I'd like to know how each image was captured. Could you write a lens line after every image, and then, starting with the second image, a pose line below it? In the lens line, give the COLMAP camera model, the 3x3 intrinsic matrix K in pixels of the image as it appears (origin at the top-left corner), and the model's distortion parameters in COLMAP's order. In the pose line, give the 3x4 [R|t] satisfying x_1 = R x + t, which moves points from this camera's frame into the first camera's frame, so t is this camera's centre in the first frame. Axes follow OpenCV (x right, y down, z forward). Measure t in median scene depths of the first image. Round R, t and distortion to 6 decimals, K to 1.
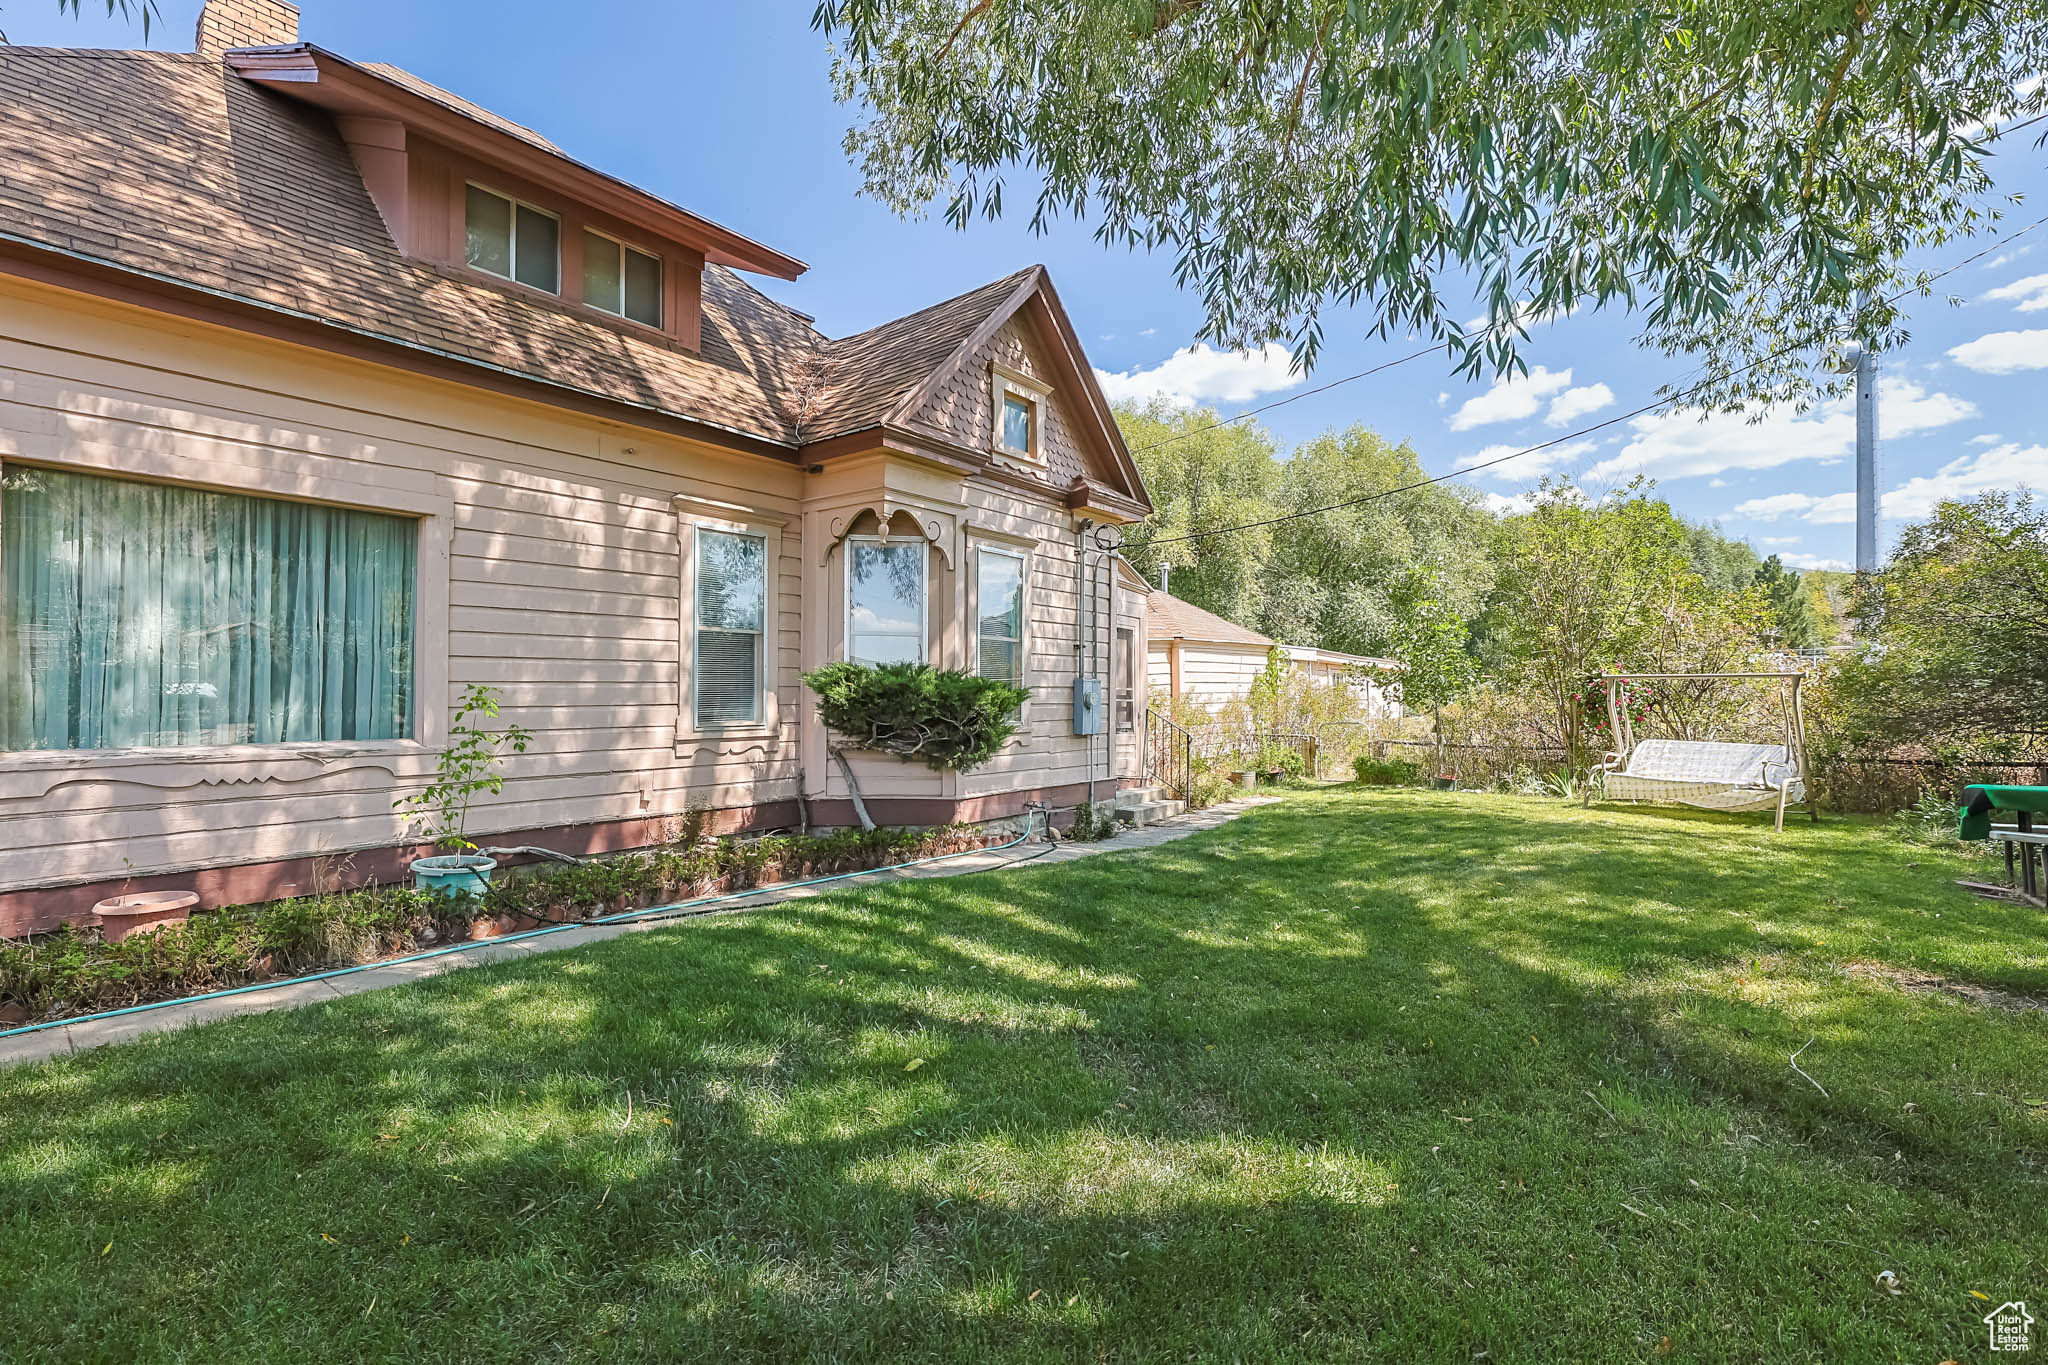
lens RADIAL K [[834.3, 0, 1024.0], [0, 834.3, 682.5], [0, 0, 1]] dist [-0.001695, -0.000471]
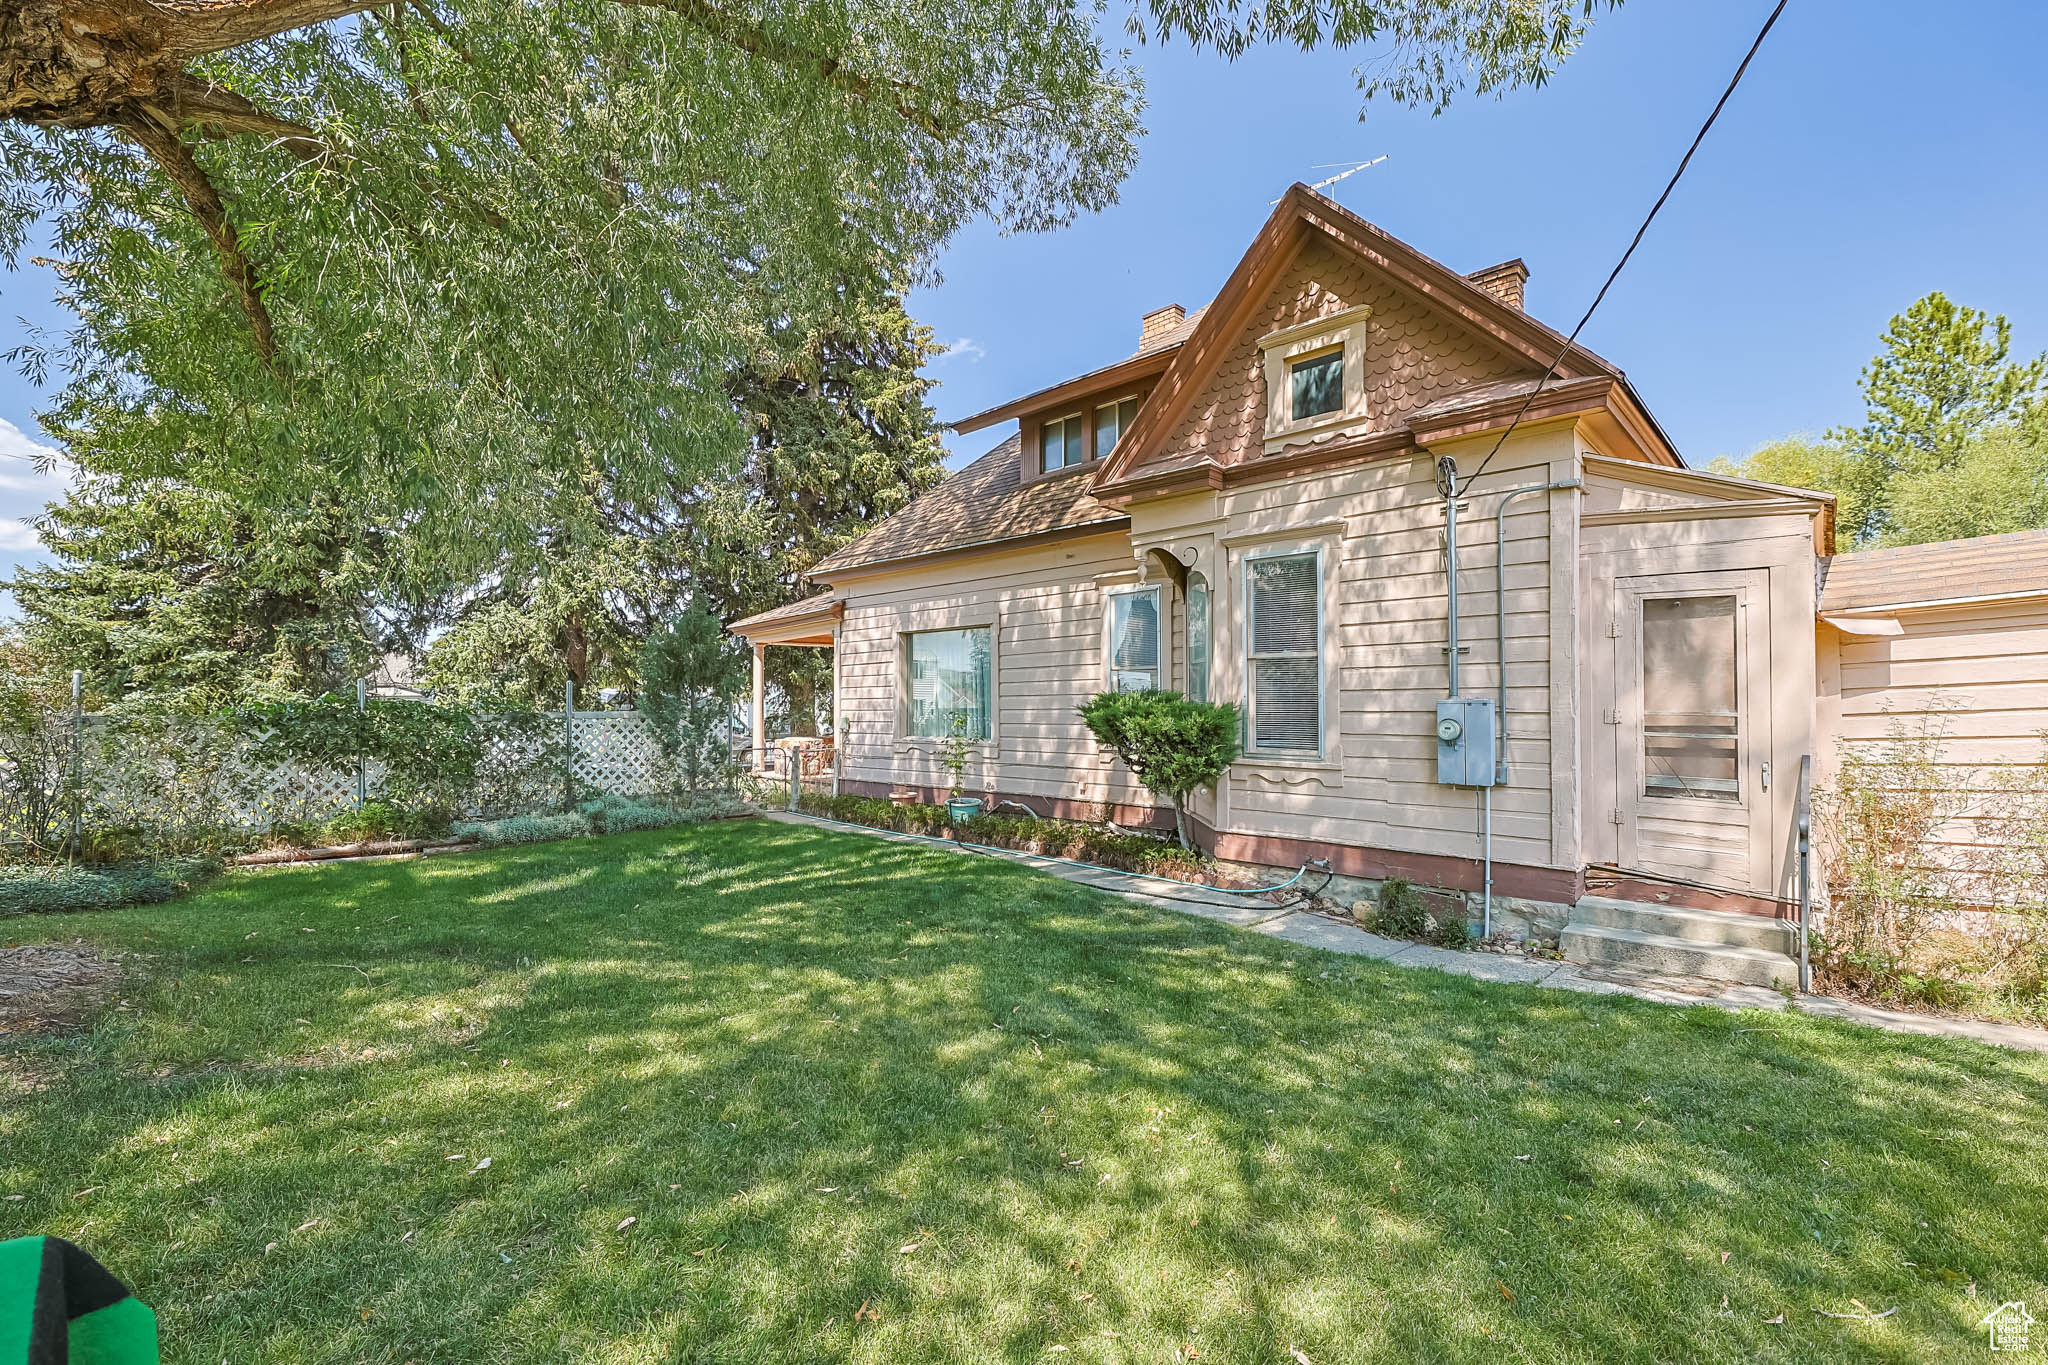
lens RADIAL K [[829.4, 0, 1024.0], [0, 829.4, 696.4], [0, 0, 1]] dist [0.000514, -0.000015]
pose [[-0.023743, -0.015881, -0.999592, 0.944040], [0.012783, 0.999787, -0.016187, 0.000077], [0.999636, -0.013162, -0.023535, 0.869971]]
